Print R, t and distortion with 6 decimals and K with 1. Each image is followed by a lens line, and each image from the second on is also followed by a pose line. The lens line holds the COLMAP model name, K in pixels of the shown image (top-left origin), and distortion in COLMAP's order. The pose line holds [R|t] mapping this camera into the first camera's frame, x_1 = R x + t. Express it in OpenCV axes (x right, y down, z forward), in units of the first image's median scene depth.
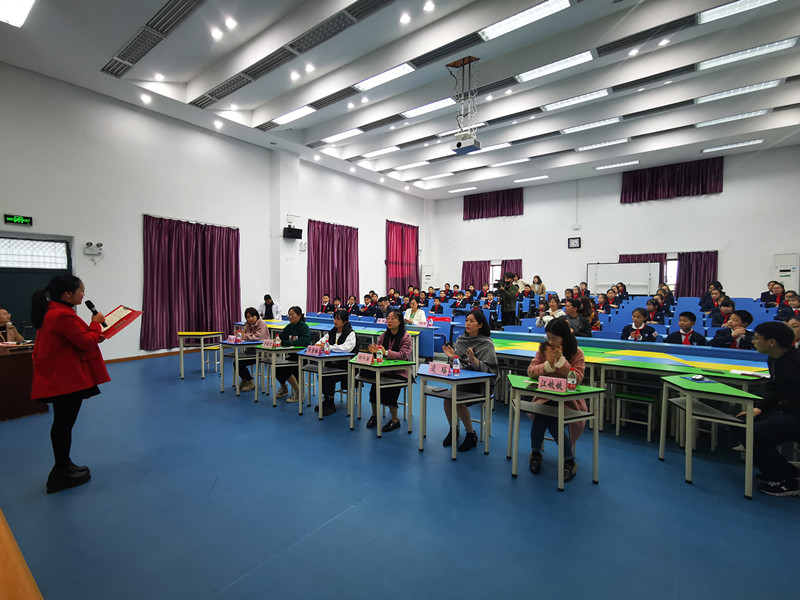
lens RADIAL K [[392.0, 0, 399.9], [0, 392.0, 300.3], [0, 0, 1]] dist [0.001592, 0.000234]
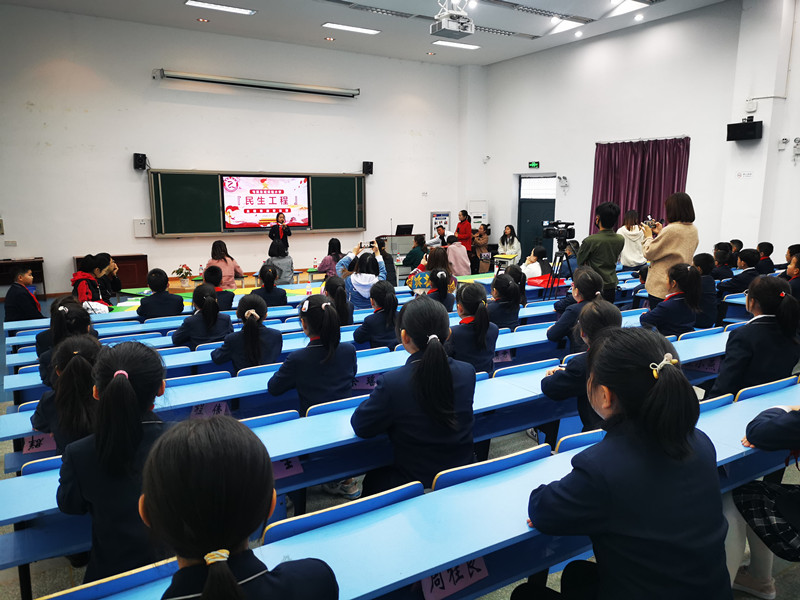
lens RADIAL K [[621.3, 0, 399.8], [0, 621.3, 302.1], [0, 0, 1]] dist [-0.012260, -0.001055]
pose [[-0.353974, 0.154796, -0.922356, 1.084558], [-0.030719, 0.983751, 0.176889, -0.081274], [0.934751, 0.090948, -0.343467, 1.114568]]
